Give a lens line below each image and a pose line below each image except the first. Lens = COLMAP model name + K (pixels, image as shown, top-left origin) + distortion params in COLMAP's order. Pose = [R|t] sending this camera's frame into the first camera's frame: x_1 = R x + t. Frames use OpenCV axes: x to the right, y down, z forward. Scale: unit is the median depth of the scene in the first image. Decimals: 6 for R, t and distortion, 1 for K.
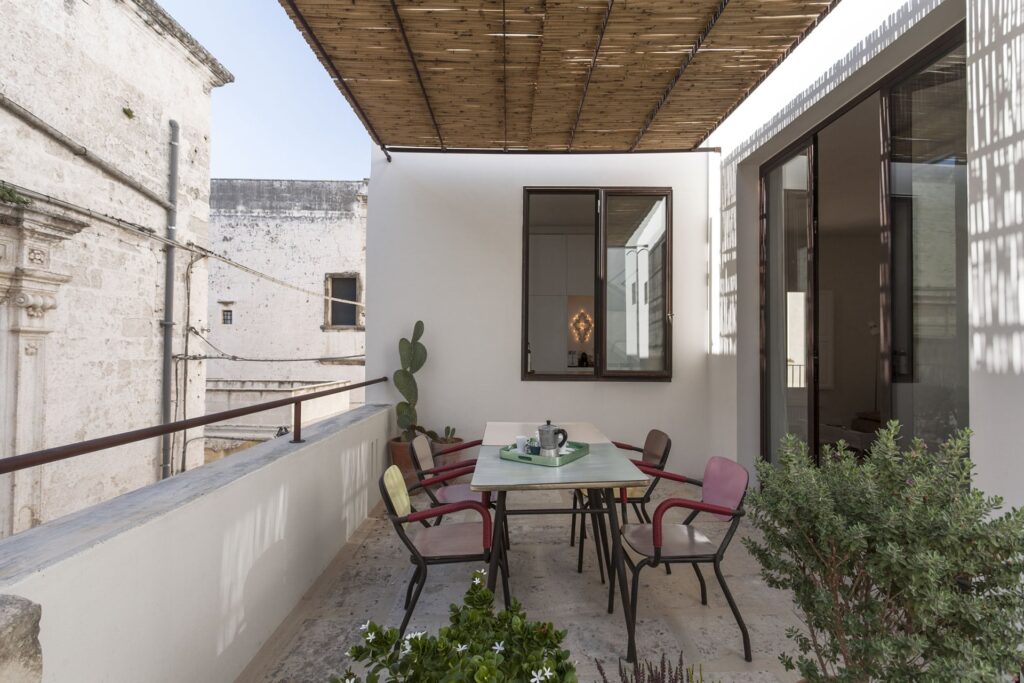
lens RADIAL K [[486.2, 0, 512.0], [0, 486.2, 341.5], [0, 0, 1]] dist [-0.000558, -0.000014]
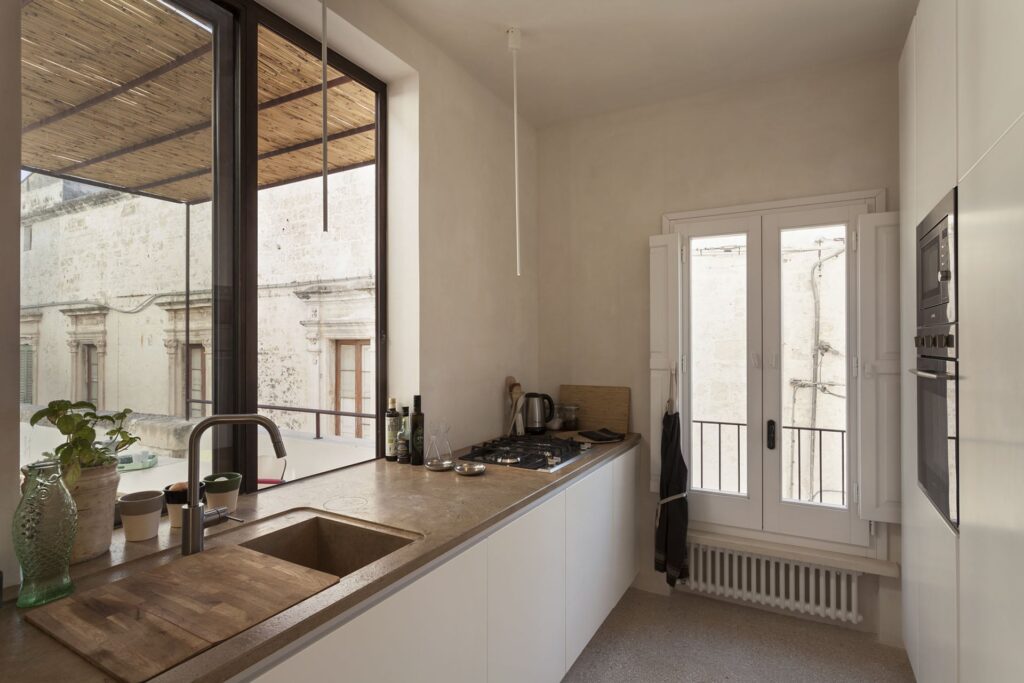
lens RADIAL K [[516.2, 0, 512.0], [0, 516.2, 341.5], [0, 0, 1]] dist [-0.005002, -0.000224]
pose [[-0.488368, -0.004436, -0.872626, 0.367157], [0.014604, 0.999805, -0.013255, -0.039814], [0.872515, -0.019217, -0.488208, 1.155040]]
